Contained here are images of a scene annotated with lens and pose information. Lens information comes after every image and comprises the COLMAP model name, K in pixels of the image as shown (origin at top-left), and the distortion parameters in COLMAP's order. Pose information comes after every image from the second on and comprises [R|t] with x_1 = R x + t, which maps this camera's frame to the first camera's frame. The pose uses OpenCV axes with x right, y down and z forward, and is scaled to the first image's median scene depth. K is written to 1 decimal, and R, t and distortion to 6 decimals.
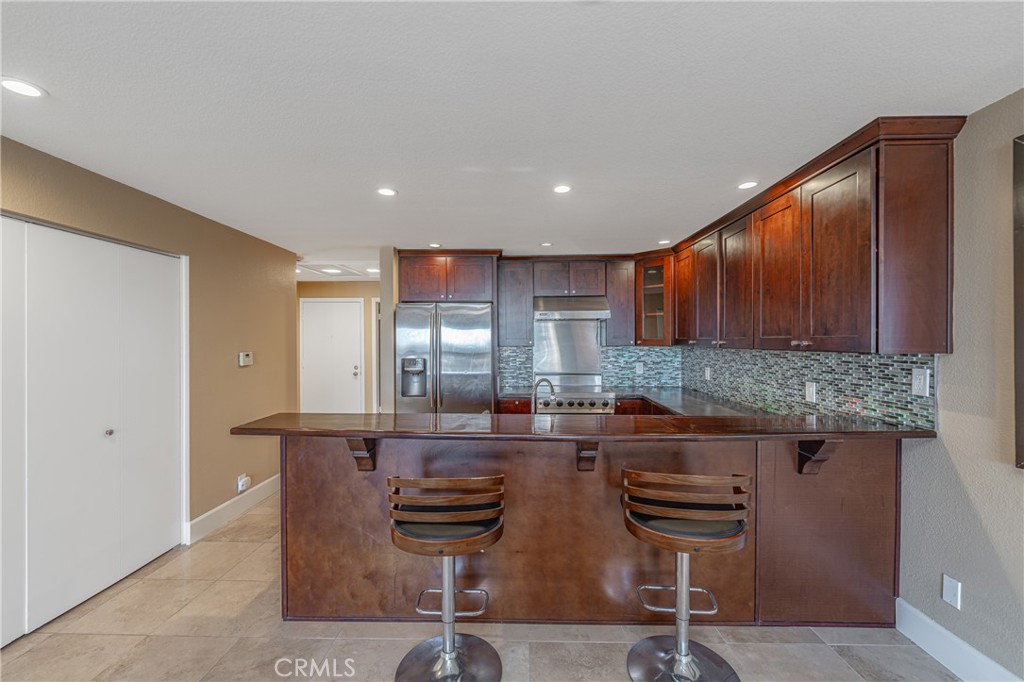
lens RADIAL K [[418.5, 0, 505.1], [0, 418.5, 343.4], [0, 0, 1]] dist [0.001060, 0.000017]
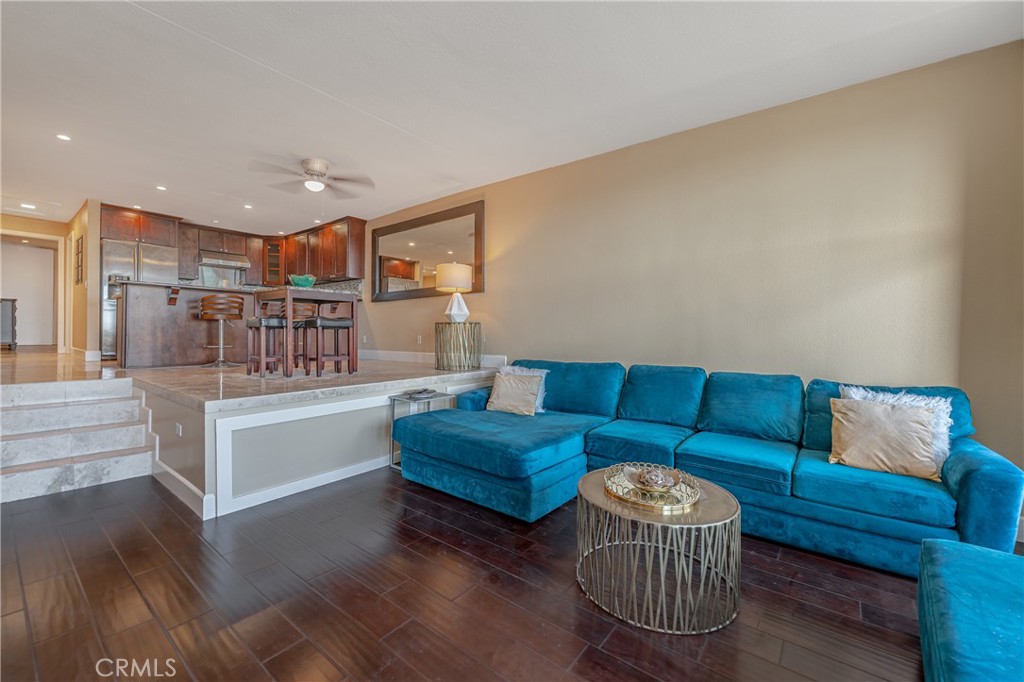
lens RADIAL K [[418.5, 0, 495.9], [0, 418.5, 335.0], [0, 0, 1]] dist [0.001060, 0.000017]
pose [[0.616159, 0.007669, 0.787585, -0.647533], [-0.012031, 0.999928, -0.000324, 0.272171], [-0.787530, -0.009276, 0.616207, -1.221561]]
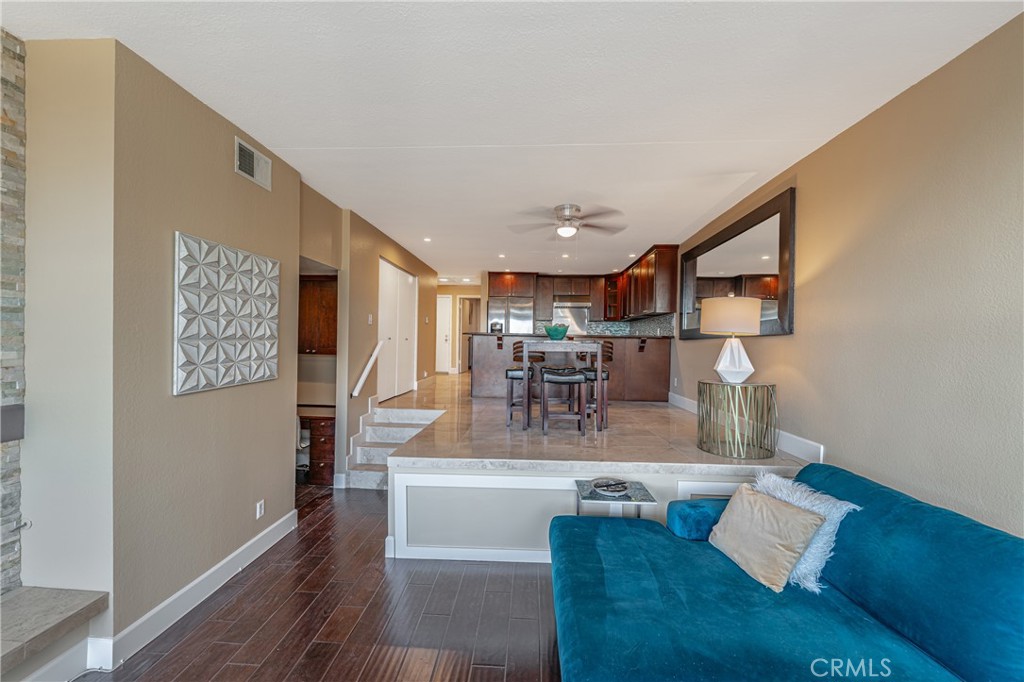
lens RADIAL K [[418.5, 0, 506.4], [0, 418.5, 345.5], [0, 0, 1]] dist [0.001060, 0.000017]
pose [[0.999210, 0.020430, -0.034093, -0.102202], [-0.020278, 0.999783, 0.004805, 0.151408], [0.034184, -0.004110, 0.999407, -1.229430]]
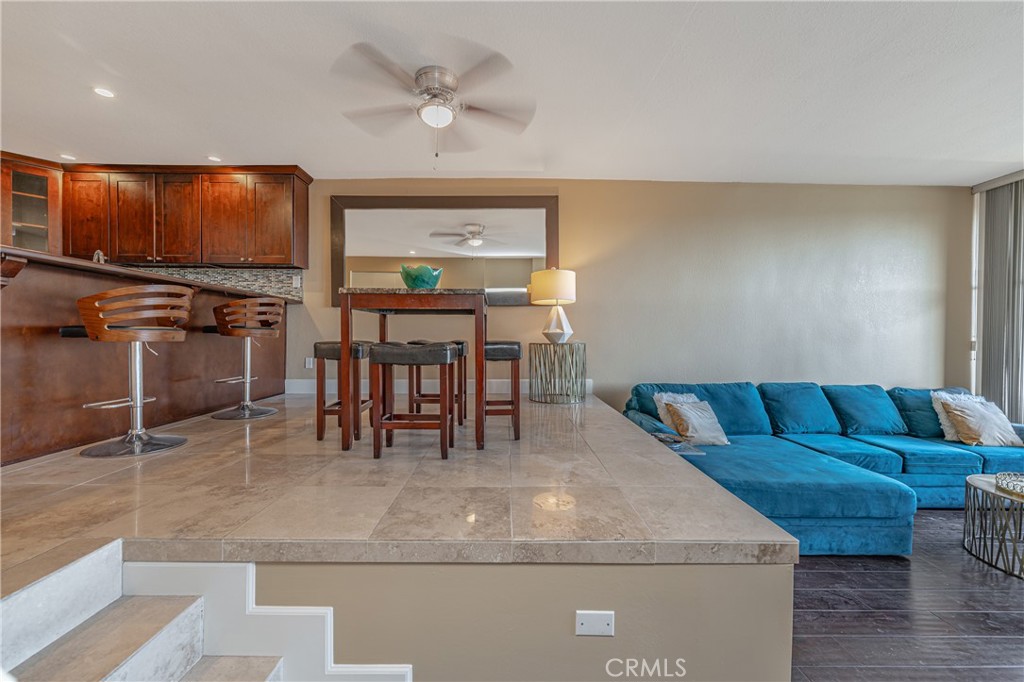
lens RADIAL K [[418.5, 0, 508.3], [0, 418.5, 339.6], [0, 0, 1]] dist [0.001060, 0.000017]
pose [[-0.033914, 0.001517, 0.999424, -0.747486], [-0.003270, 0.999993, -0.001628, 0.222689], [-0.999419, -0.003323, -0.033909, -0.060284]]
